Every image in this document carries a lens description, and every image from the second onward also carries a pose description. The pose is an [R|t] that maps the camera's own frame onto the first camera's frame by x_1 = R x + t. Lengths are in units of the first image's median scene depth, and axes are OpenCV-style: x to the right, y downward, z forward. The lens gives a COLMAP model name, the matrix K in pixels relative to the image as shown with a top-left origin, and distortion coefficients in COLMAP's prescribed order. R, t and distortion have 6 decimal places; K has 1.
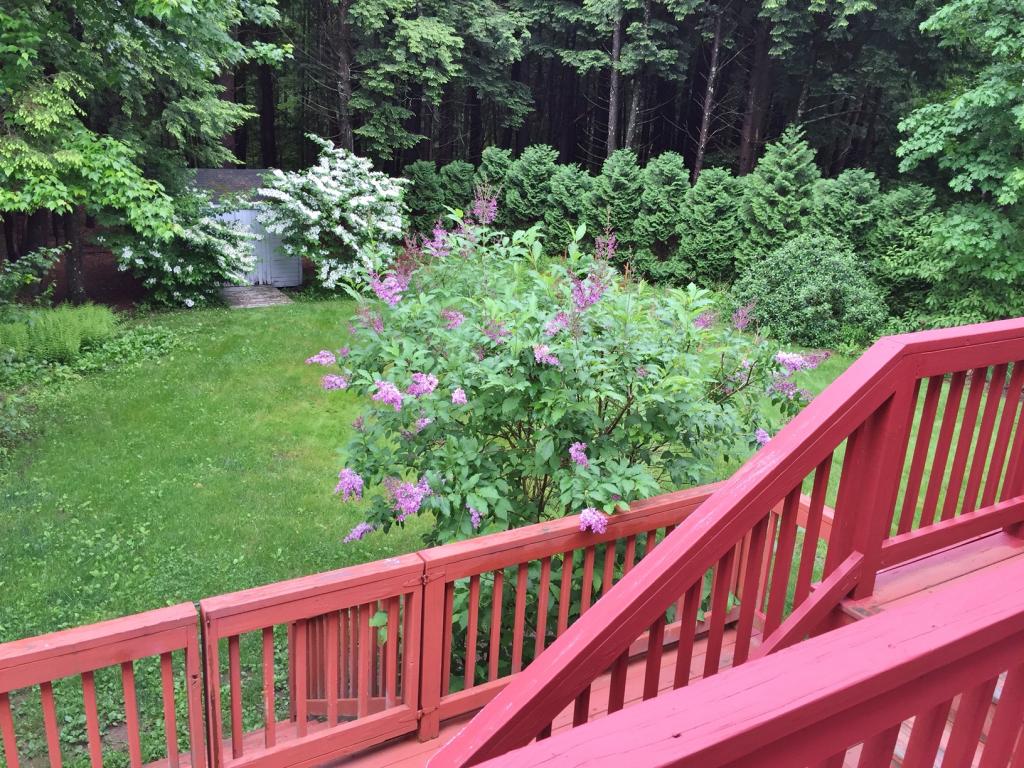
lens RADIAL K [[884.6, 0, 511.9], [0, 884.6, 391.1], [0, 0, 1]] dist [0.034121, -0.027128]
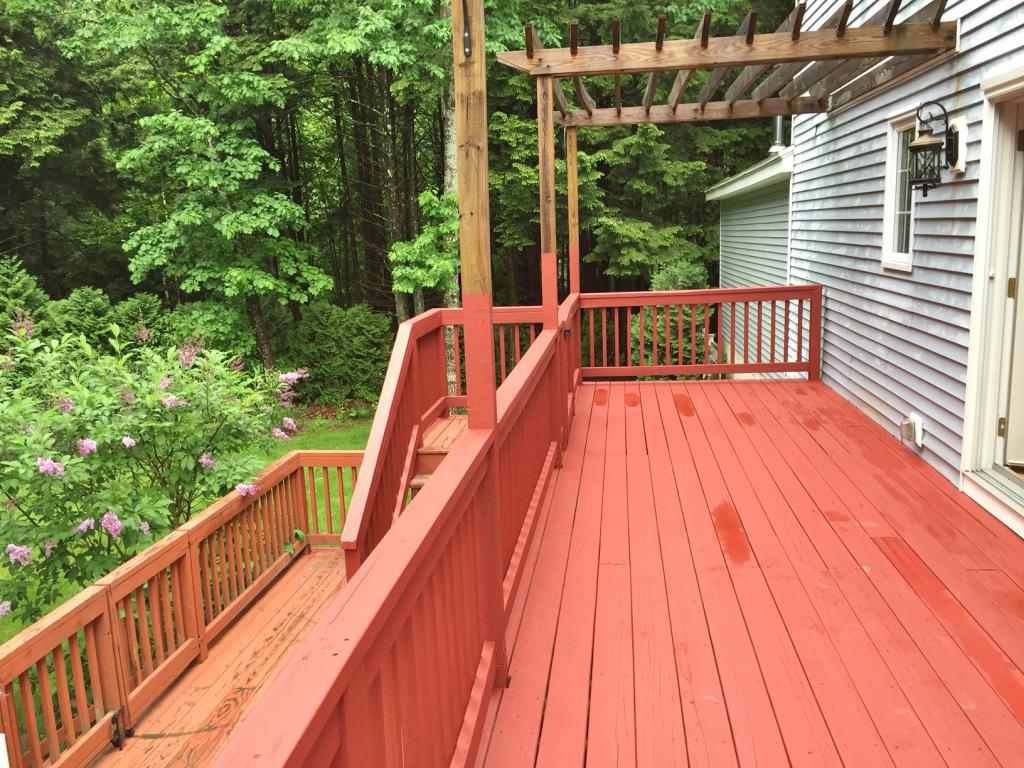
lens RADIAL K [[884.6, 0, 511.7], [0, 884.6, 385.7], [0, 0, 1]] dist [0.034121, -0.027128]
pose [[0.616975, -0.216345, 0.756662, -0.184177], [0.315669, 0.948768, 0.013878, 0.023503], [-0.720899, 0.230292, 0.653659, -0.099983]]
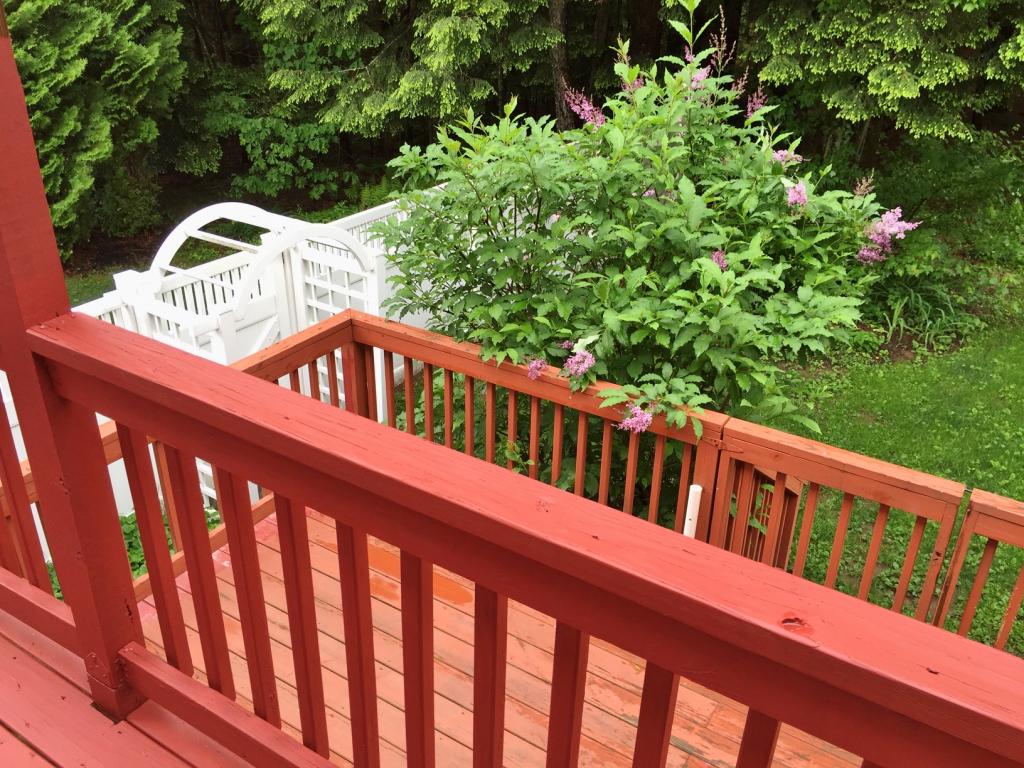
lens RADIAL K [[884.6, 0, 510.2], [0, 884.6, 381.6], [0, 0, 1]] dist [0.034121, -0.027128]
pose [[0.440210, 0.363609, -0.820977, 0.035367], [-0.271207, 0.925475, 0.264468, 0.001980], [0.855957, 0.106233, 0.506017, 0.013949]]
